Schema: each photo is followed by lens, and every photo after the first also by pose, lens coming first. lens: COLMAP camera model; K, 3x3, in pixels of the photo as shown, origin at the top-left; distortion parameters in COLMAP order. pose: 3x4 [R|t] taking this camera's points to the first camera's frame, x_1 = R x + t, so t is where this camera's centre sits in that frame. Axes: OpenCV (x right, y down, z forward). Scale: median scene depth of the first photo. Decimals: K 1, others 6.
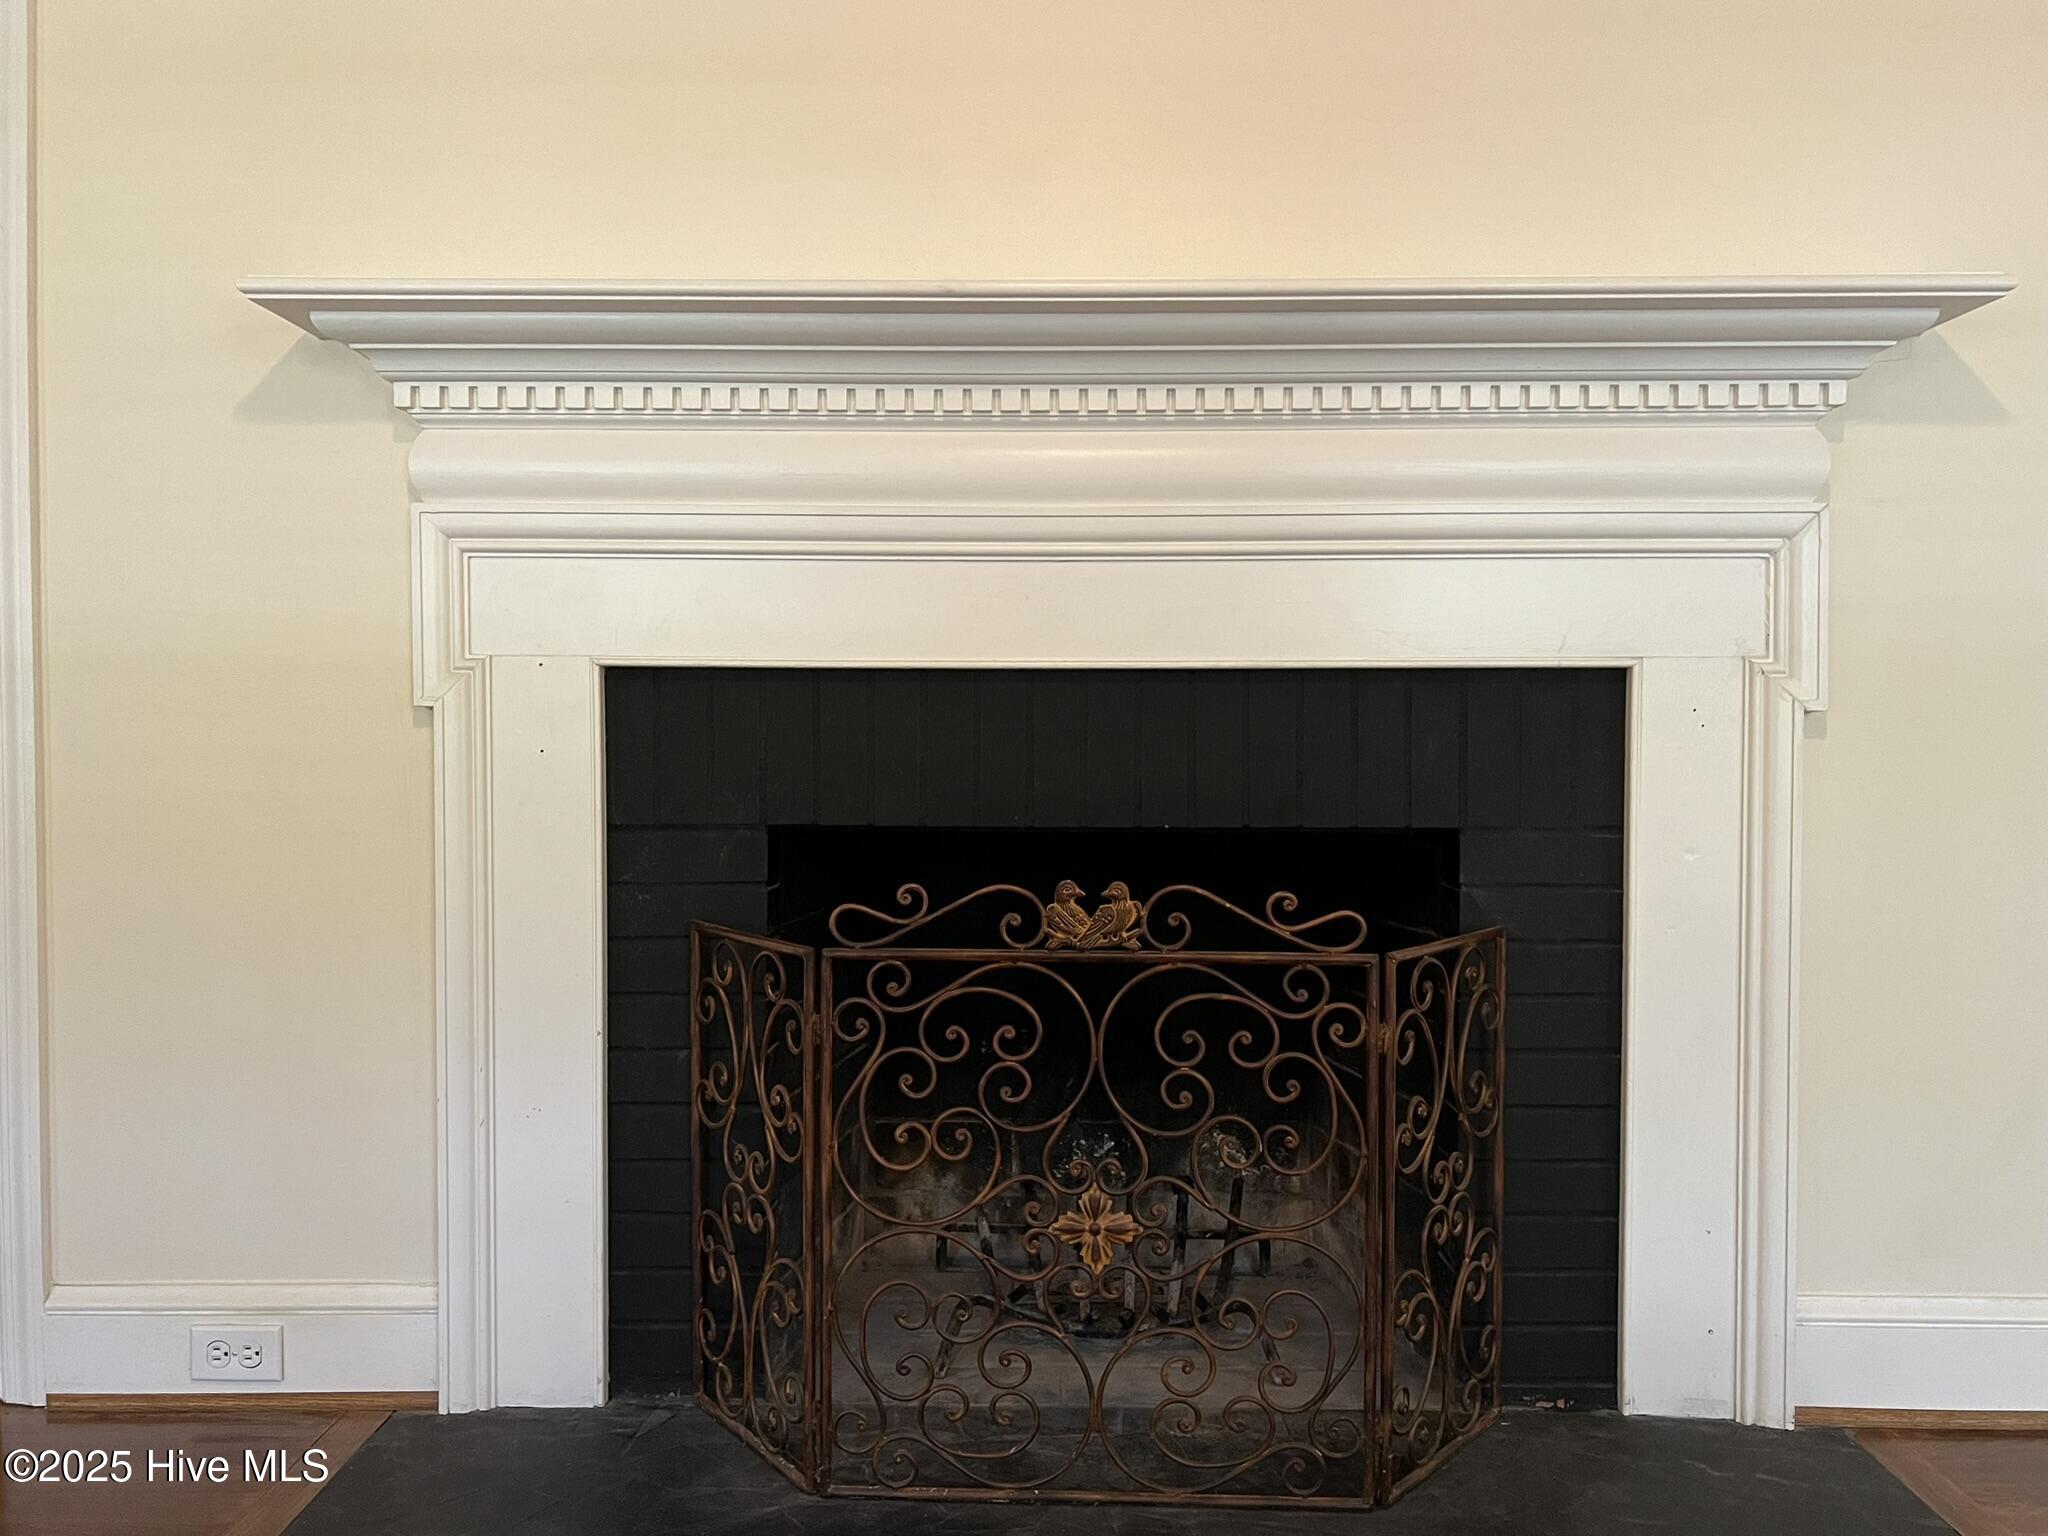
lens RADIAL K [[1655.8, 0, 1022.3], [0, 1655.8, 772.4], [0, 0, 1]] dist [0.040672, -0.001022]
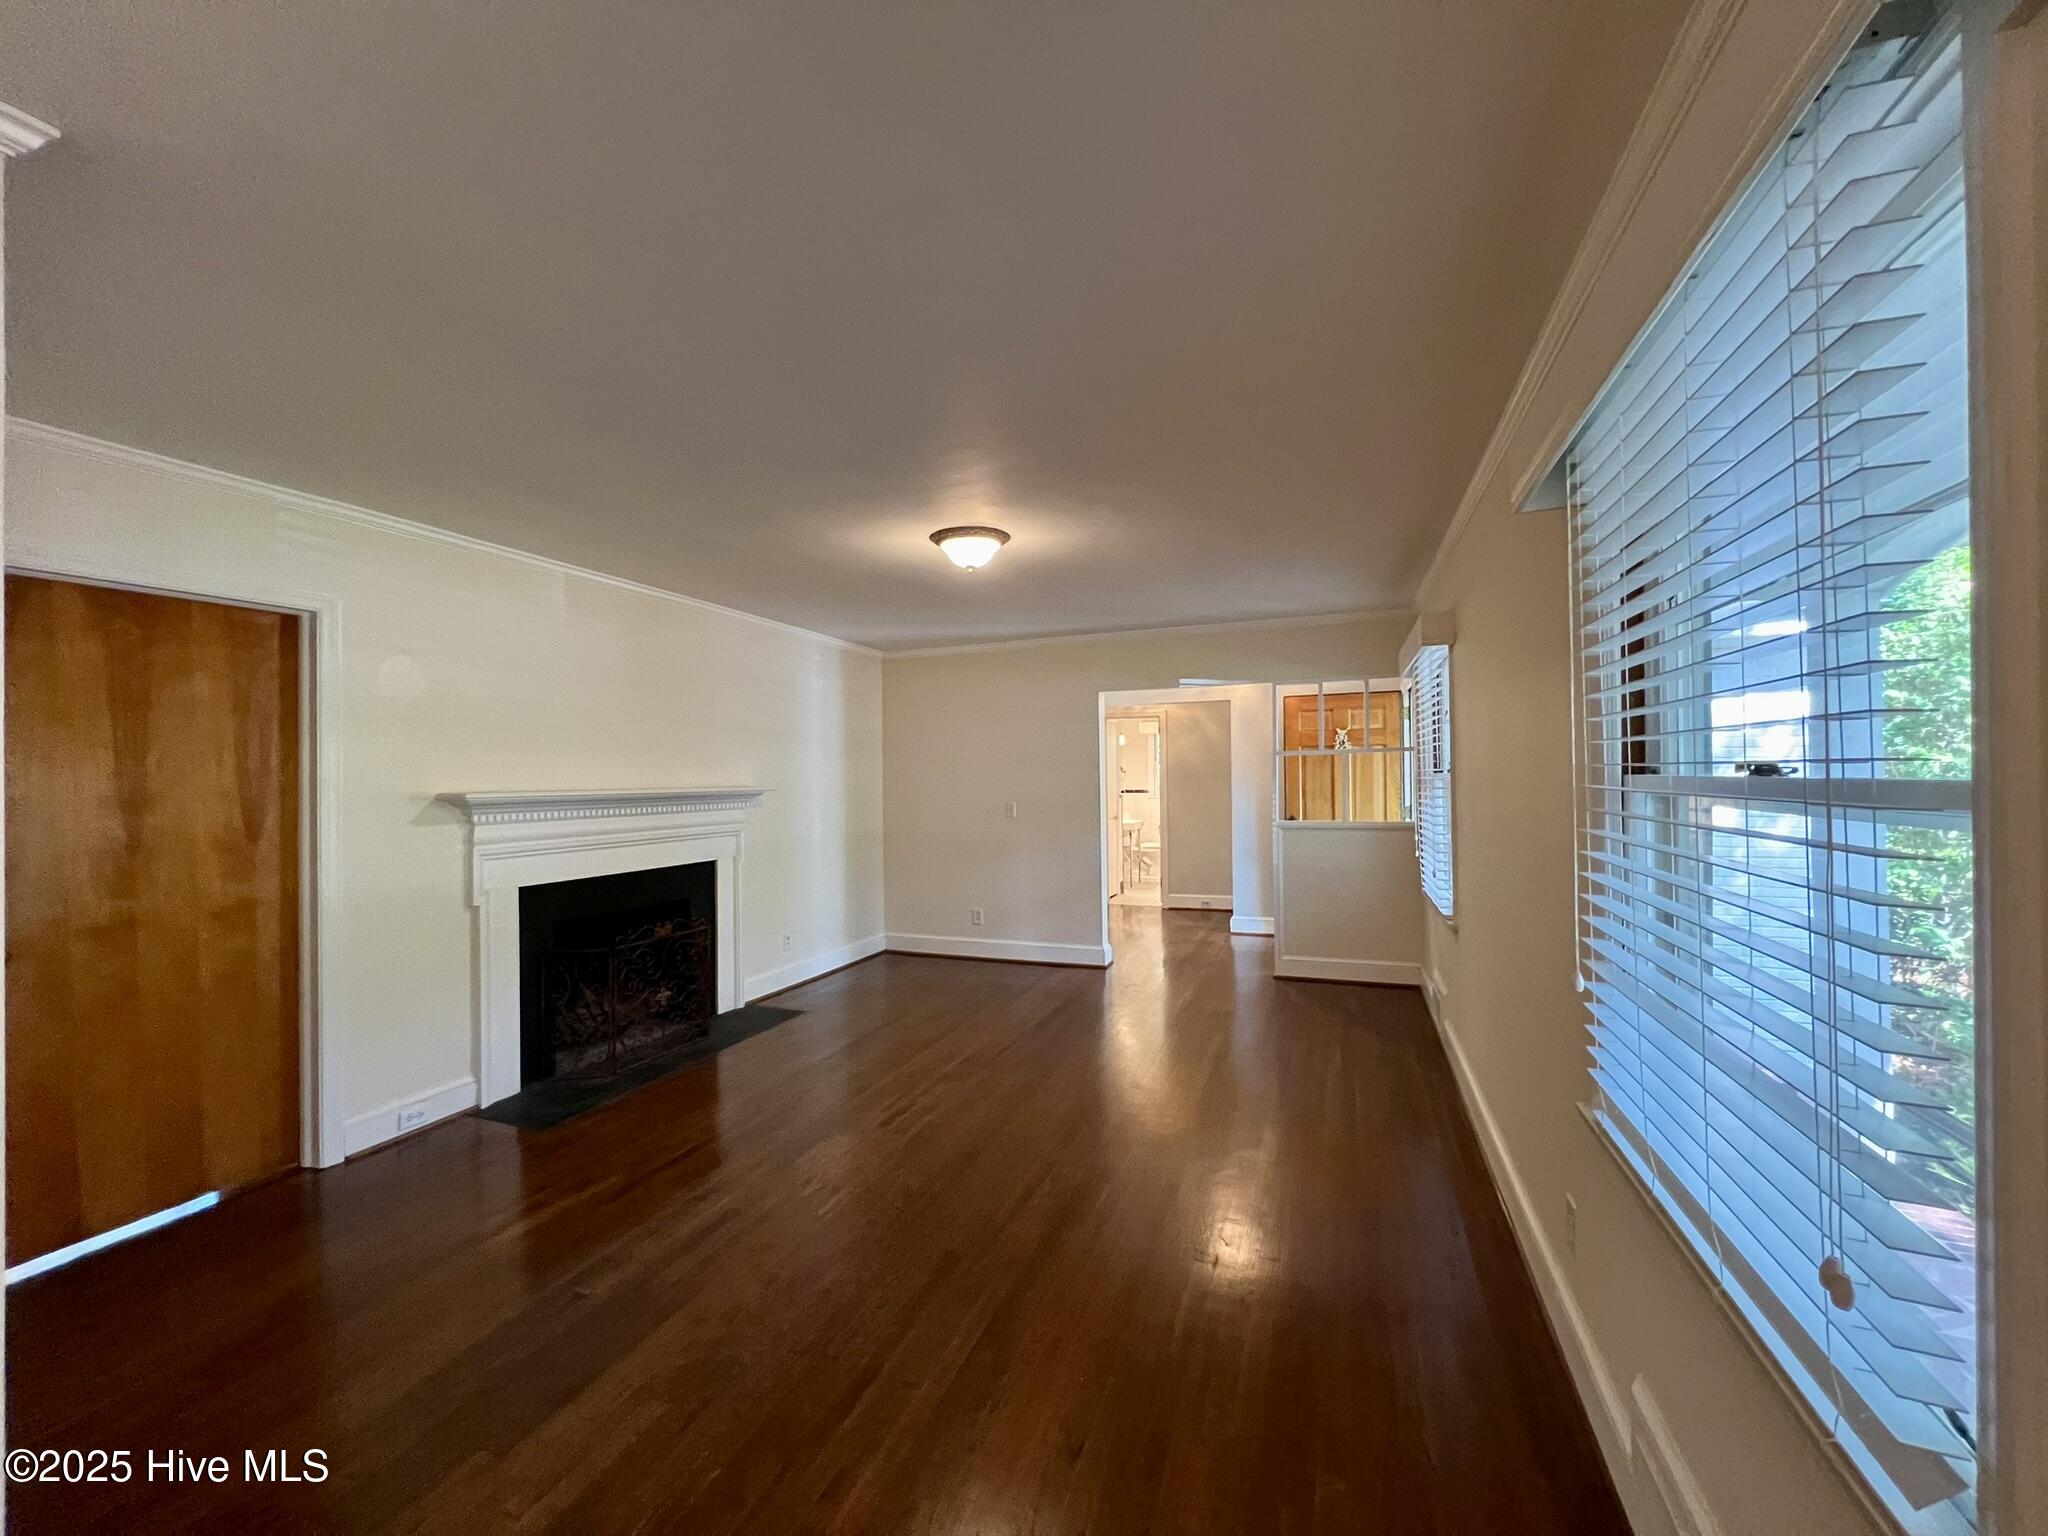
lens RADIAL K [[817.2, 0, 1026.8], [0, 817.2, 775.6], [0, 0, 1]] dist [0.003638, 0.000302]
pose [[0.341709, -0.003072, 0.939801, -1.571694], [0.042976, 0.999000, -0.012361, -0.241426], [-0.938823, 0.044612, 0.341499, -0.678426]]
